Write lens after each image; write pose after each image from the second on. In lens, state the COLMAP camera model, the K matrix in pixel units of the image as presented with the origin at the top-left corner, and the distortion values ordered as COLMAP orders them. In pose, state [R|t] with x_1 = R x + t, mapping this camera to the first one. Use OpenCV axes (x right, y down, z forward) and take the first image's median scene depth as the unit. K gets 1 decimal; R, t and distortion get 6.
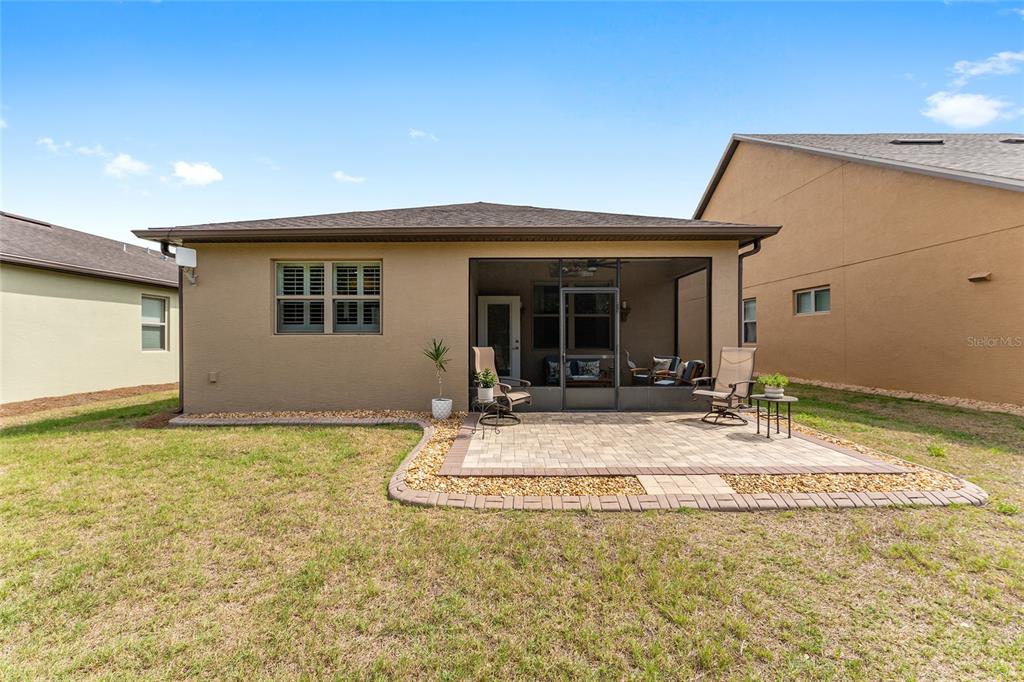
lens RADIAL K [[420.3, 0, 512.0], [0, 420.3, 341.0], [0, 0, 1]] dist [0.002779, 0.000242]
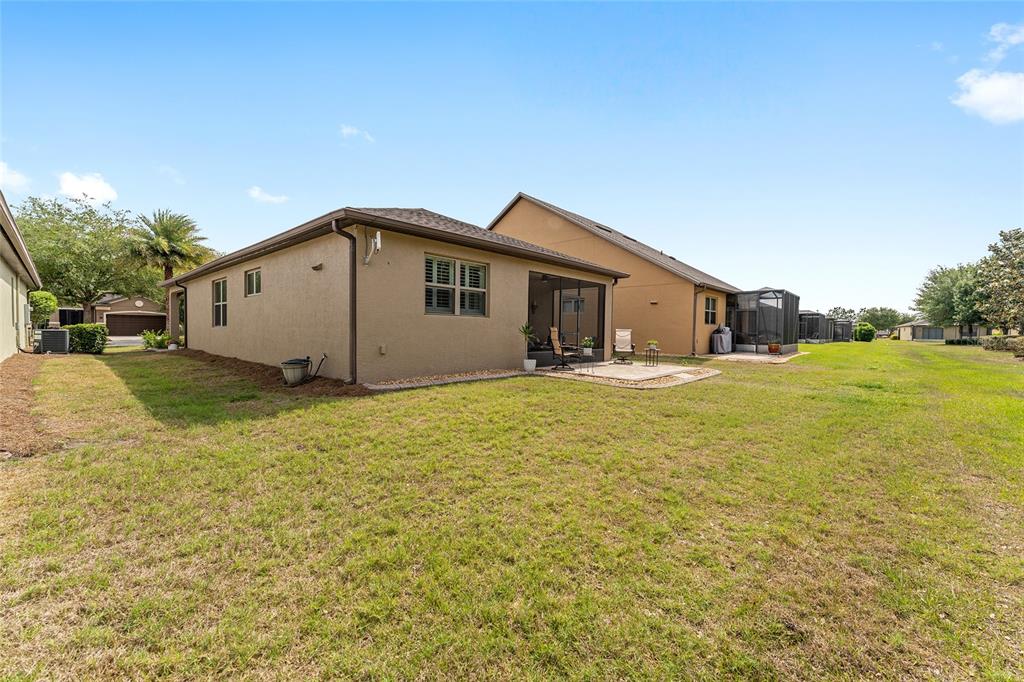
lens RADIAL K [[409.8, 0, 509.0], [0, 409.8, 339.6], [0, 0, 1]] dist [0.003621, 0.000621]
pose [[0.667541, -0.005938, 0.744549, -1.283352], [-0.019893, 0.999469, 0.025807, 0.022648], [-0.744307, -0.032039, 0.667068, 0.023593]]
